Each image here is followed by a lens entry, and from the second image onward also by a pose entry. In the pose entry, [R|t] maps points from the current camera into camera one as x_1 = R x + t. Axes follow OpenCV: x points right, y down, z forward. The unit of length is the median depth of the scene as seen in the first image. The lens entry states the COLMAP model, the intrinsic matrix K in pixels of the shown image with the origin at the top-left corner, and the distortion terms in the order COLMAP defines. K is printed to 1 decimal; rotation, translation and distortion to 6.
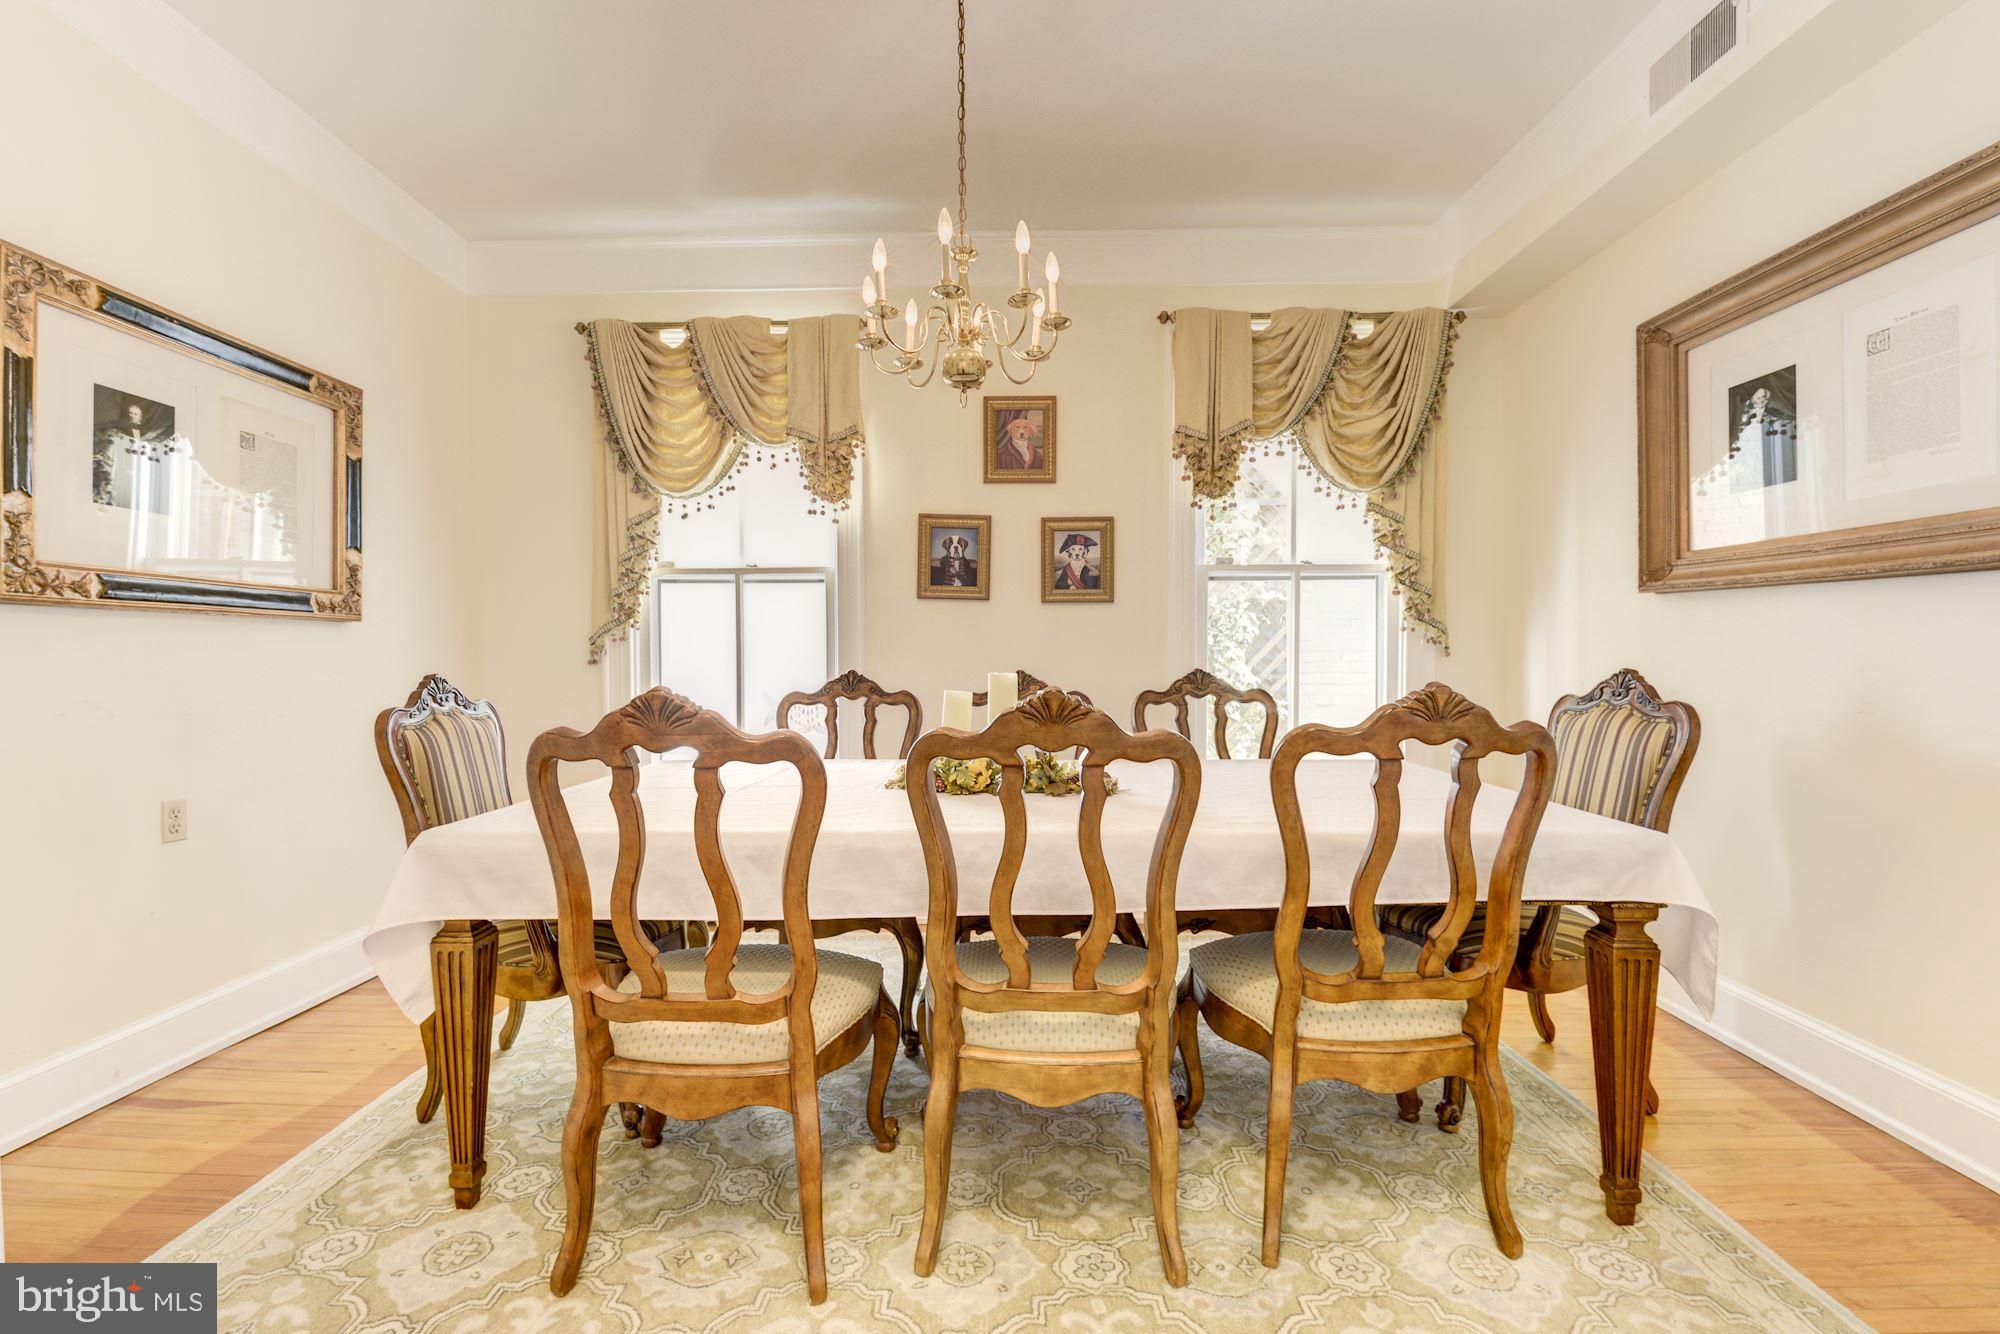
lens RADIAL K [[864.5, 0, 990.8], [0, 864.5, 670.1], [0, 0, 1]] dist [0.004972, -0.004639]
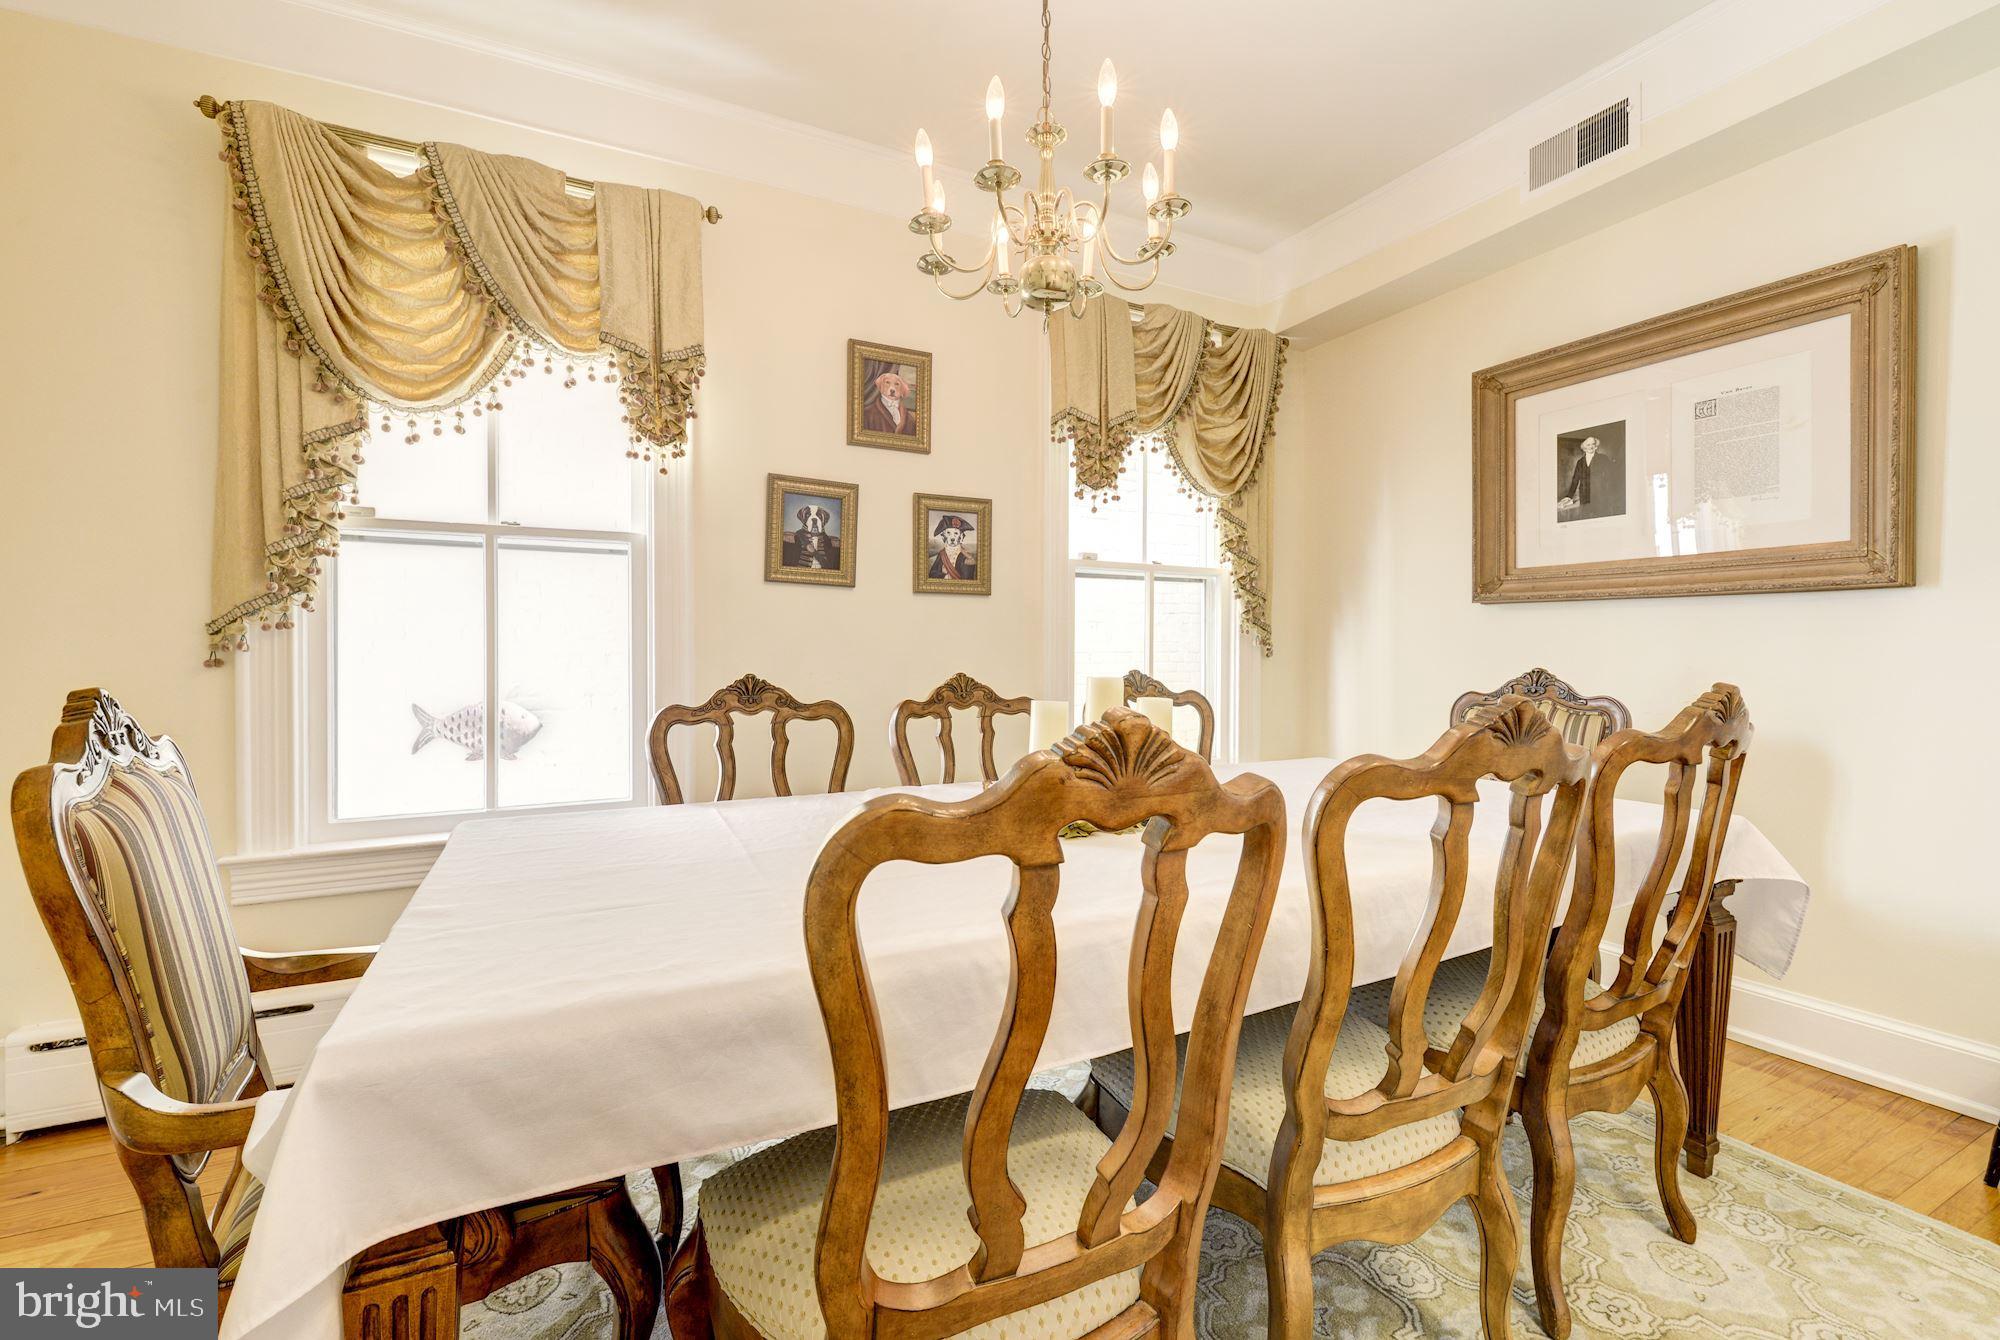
lens RADIAL K [[864.5, 0, 1006.3], [0, 864.5, 661.6], [0, 0, 1]] dist [0.004972, -0.004639]
pose [[0.879572, 0.000885, 0.475764, -0.276157], [0.004640, 0.999935, -0.010437, -0.001454], [-0.475743, 0.011388, 0.879511, 0.220117]]
